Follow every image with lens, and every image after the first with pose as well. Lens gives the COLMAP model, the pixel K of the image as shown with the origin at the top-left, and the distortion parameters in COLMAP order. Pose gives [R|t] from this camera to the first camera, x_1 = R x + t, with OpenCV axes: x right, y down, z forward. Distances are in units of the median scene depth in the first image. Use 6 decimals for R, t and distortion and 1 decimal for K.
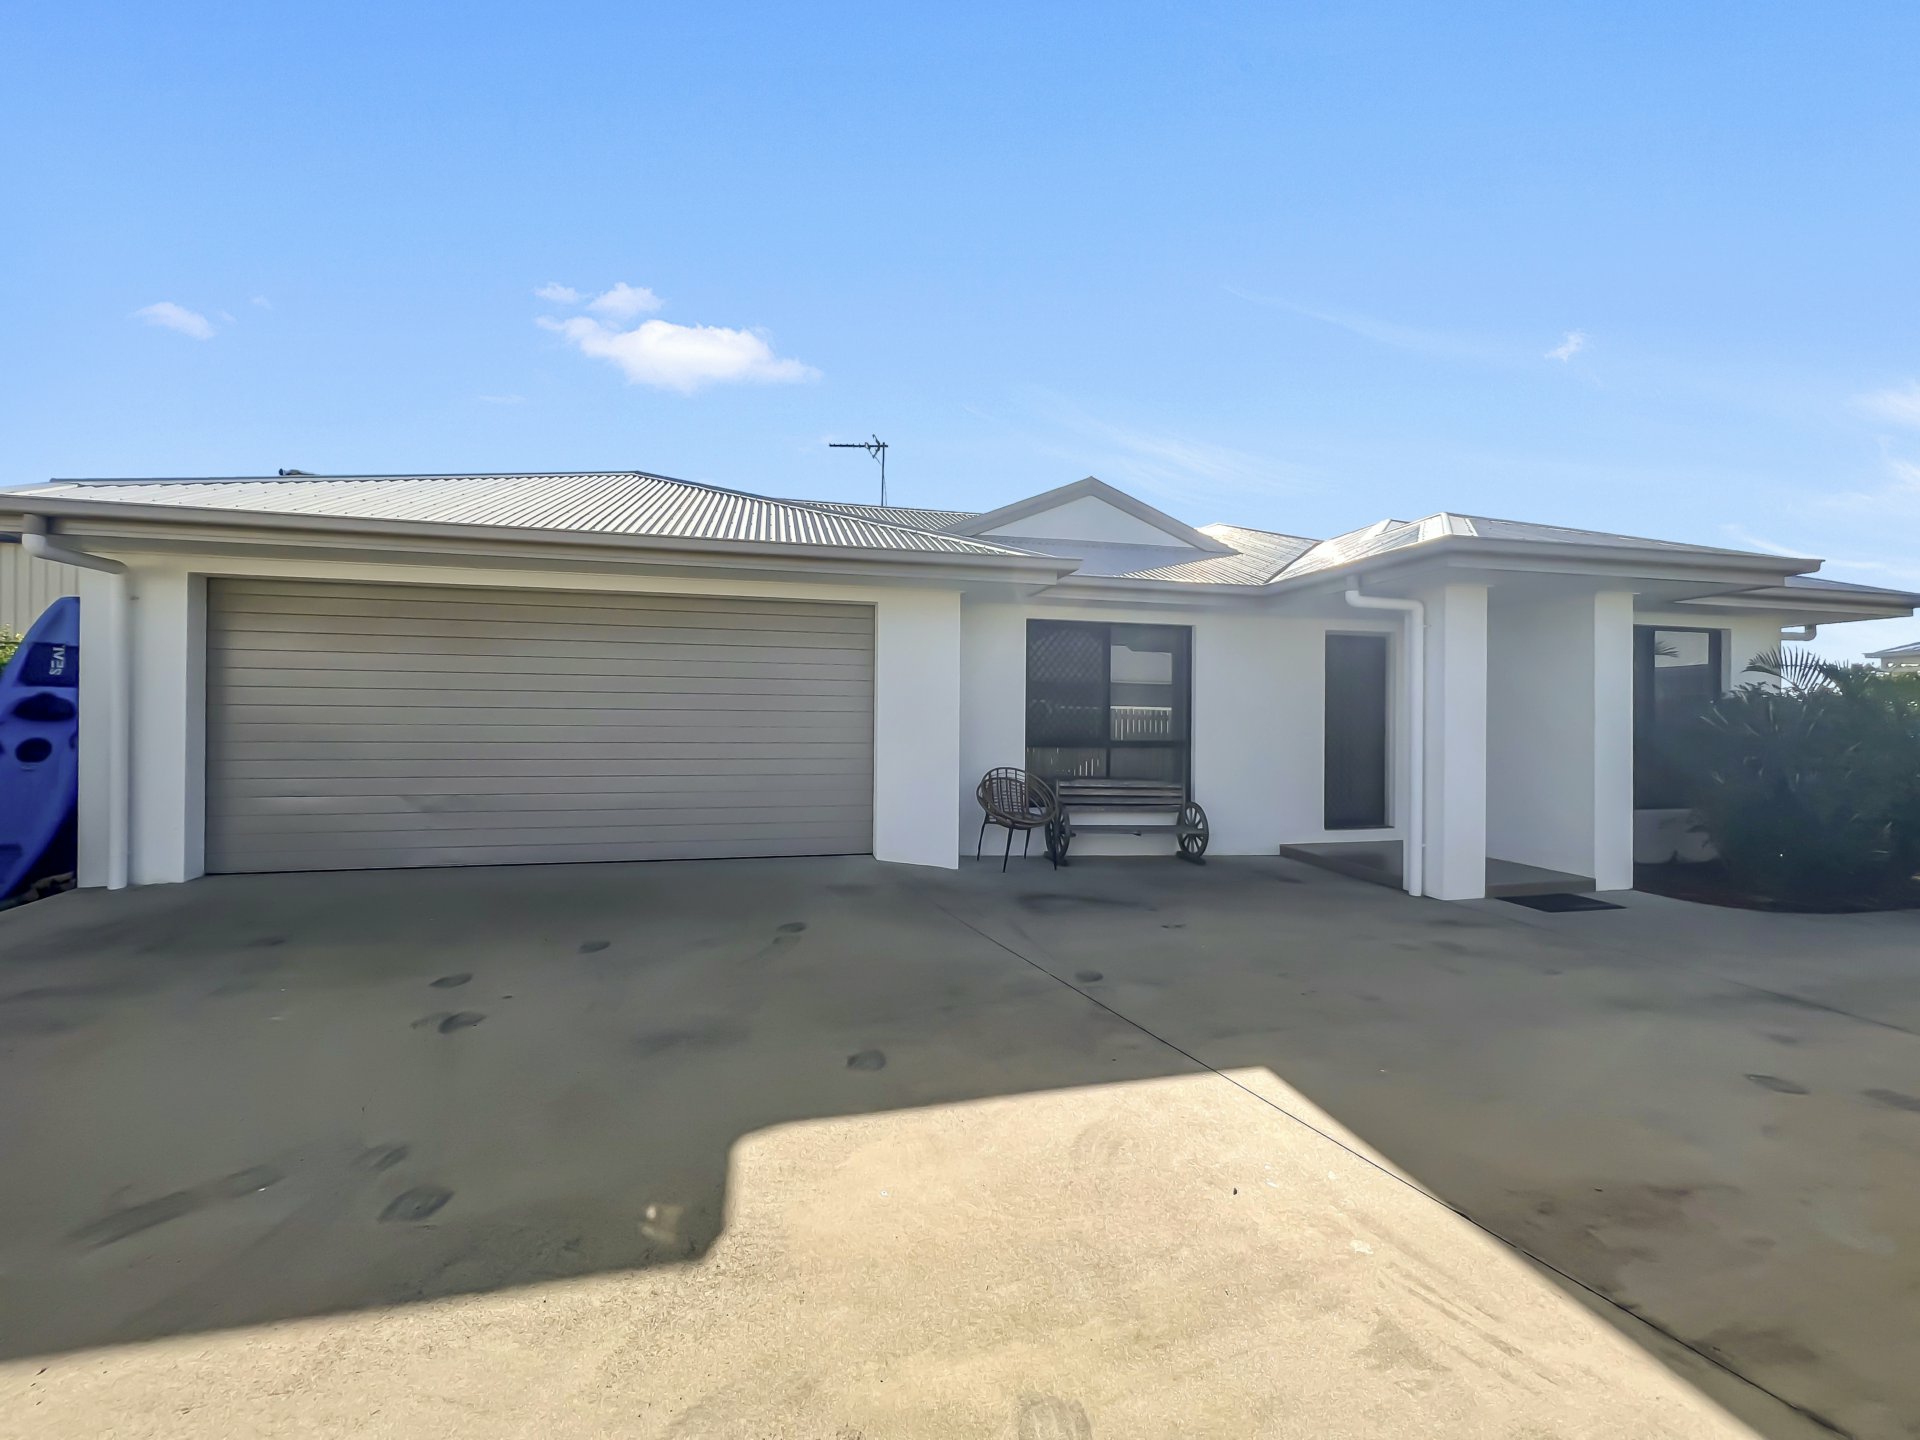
lens RADIAL K [[776.1, 0, 946.4], [0, 776.1, 726.2], [0, 0, 1]] dist [-0.003495, 0.001165]
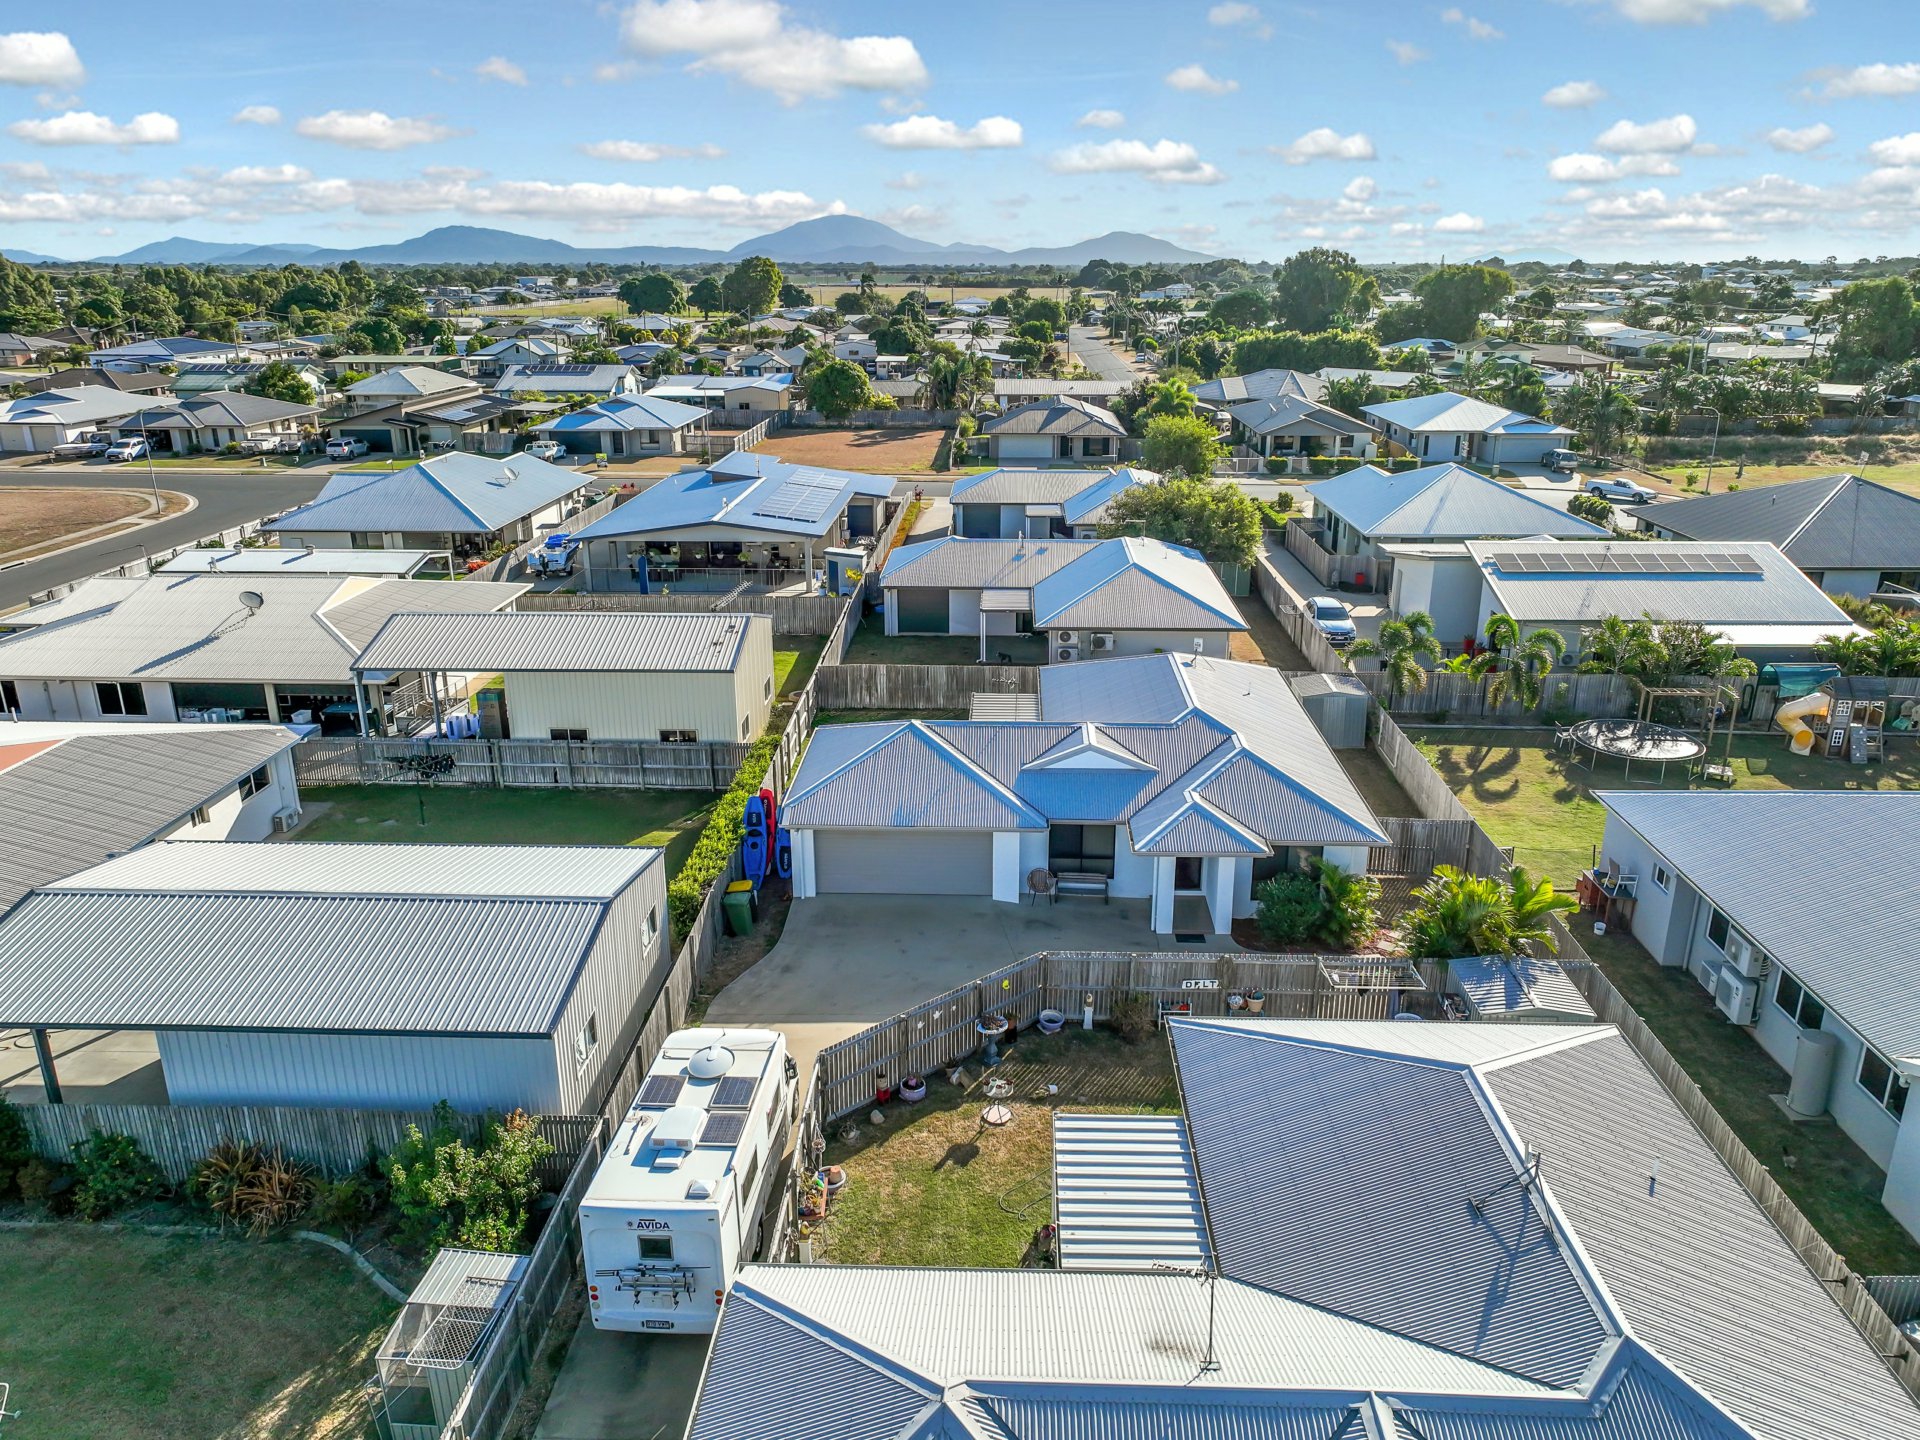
lens RADIAL K [[1351.9, 0, 960.7], [0, 1351.9, 716.8], [0, 0, 1]] dist [-0.011560, 0.028494]
pose [[0.964589, 0.072363, -0.253637, 1.202385], [0.011630, 0.949024, 0.314988, -2.422138], [0.263501, -0.306784, 0.914577, -4.124163]]
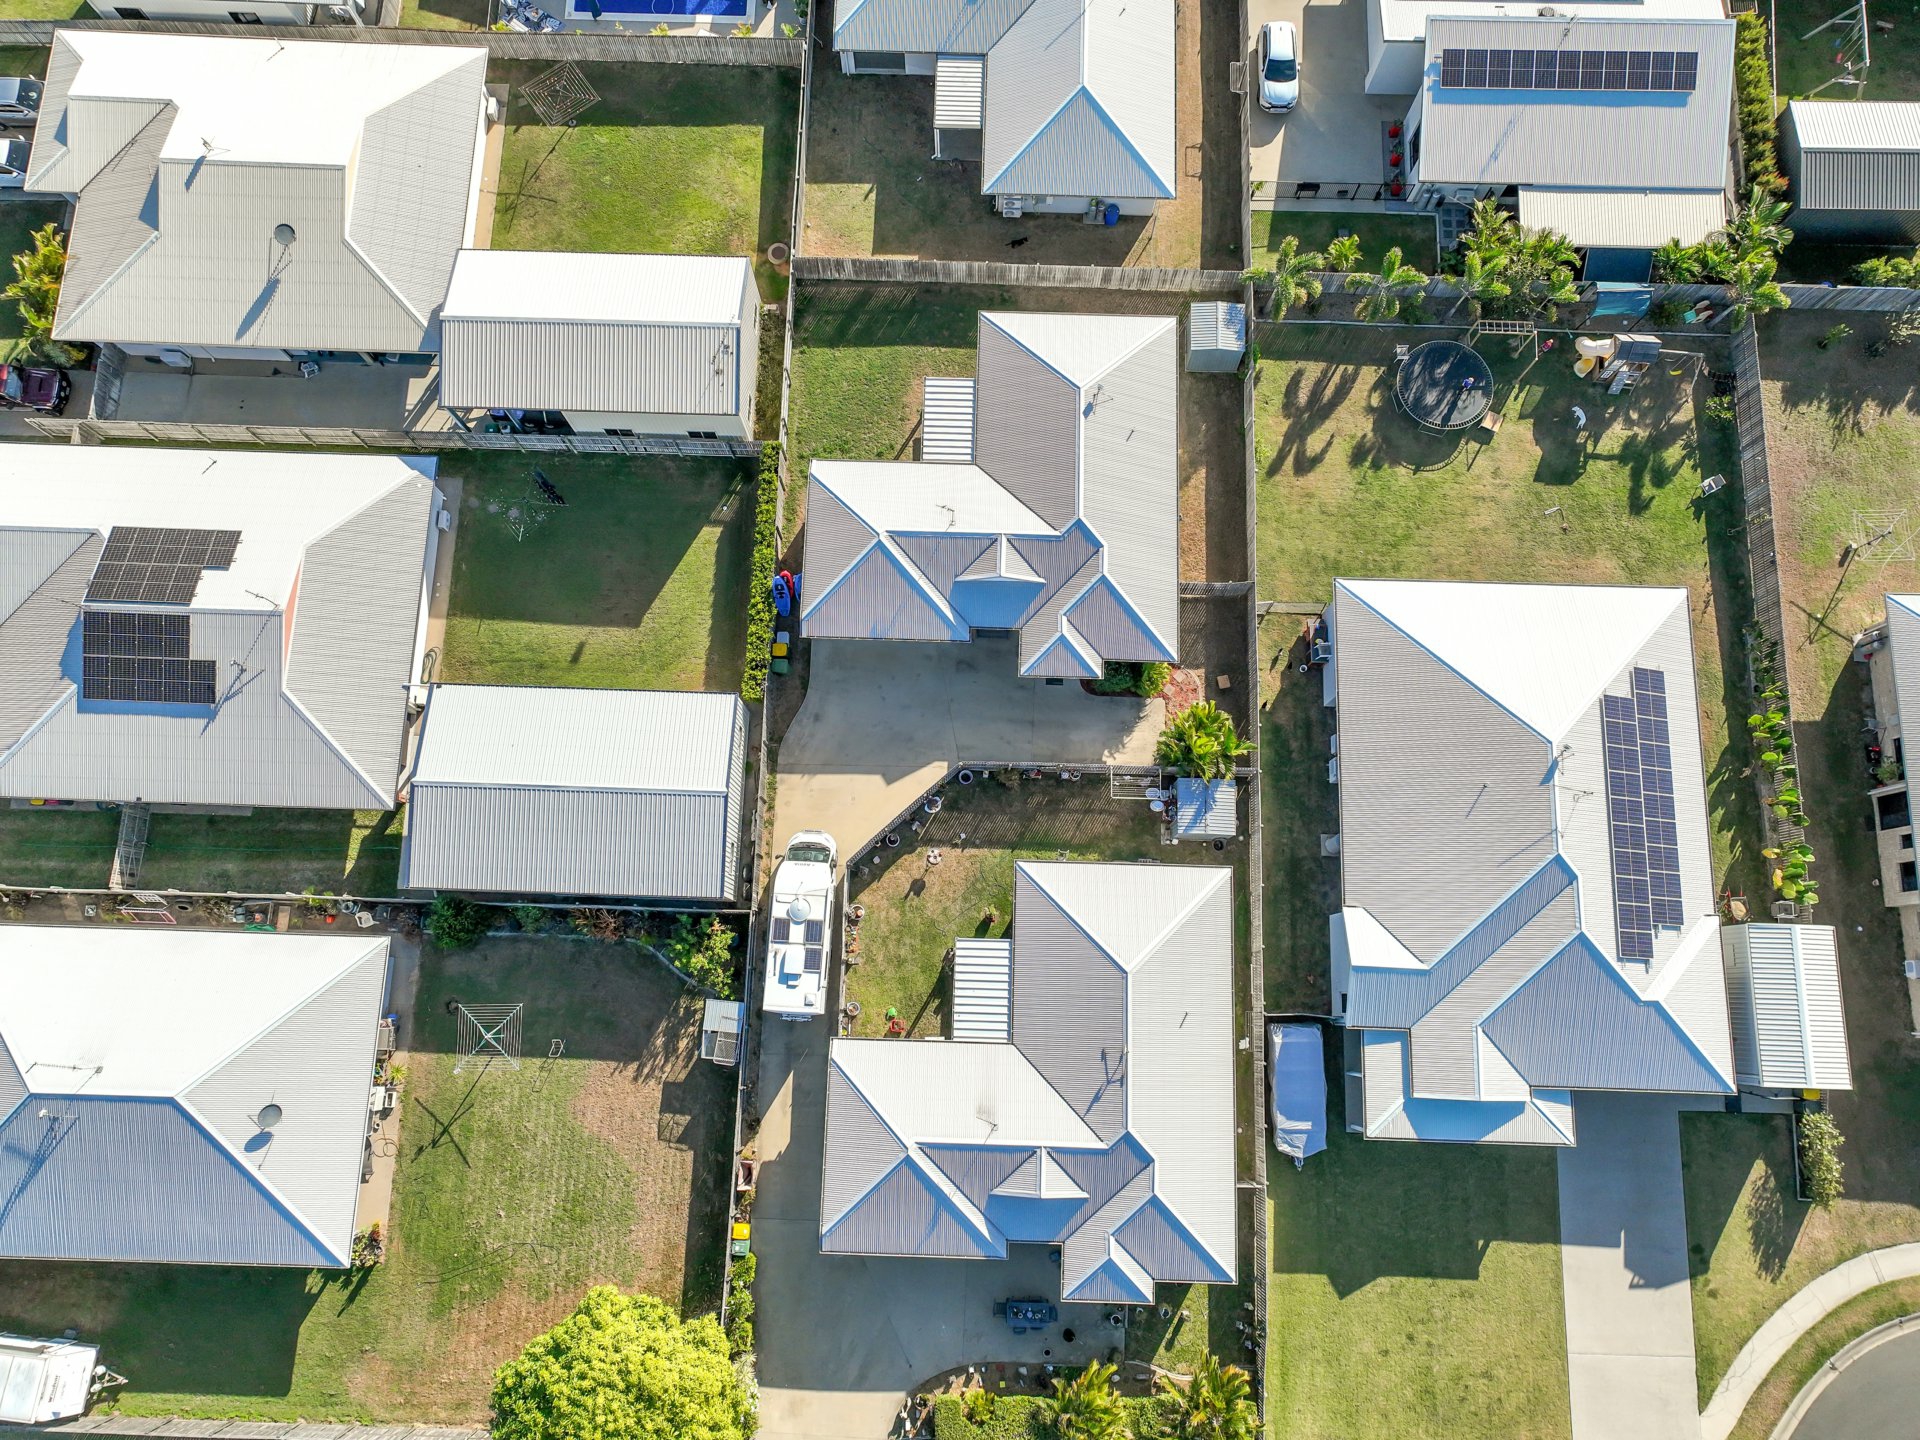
lens RADIAL K [[1351.9, 0, 960.1], [0, 1351.9, 707.8], [0, 0, 1]] dist [-0.011560, 0.028494]
pose [[0.966367, 0.248695, -0.065466, 0.795219], [0.011584, 0.212212, 0.977155, -8.890076], [0.256906, -0.945049, 0.202194, -1.272093]]
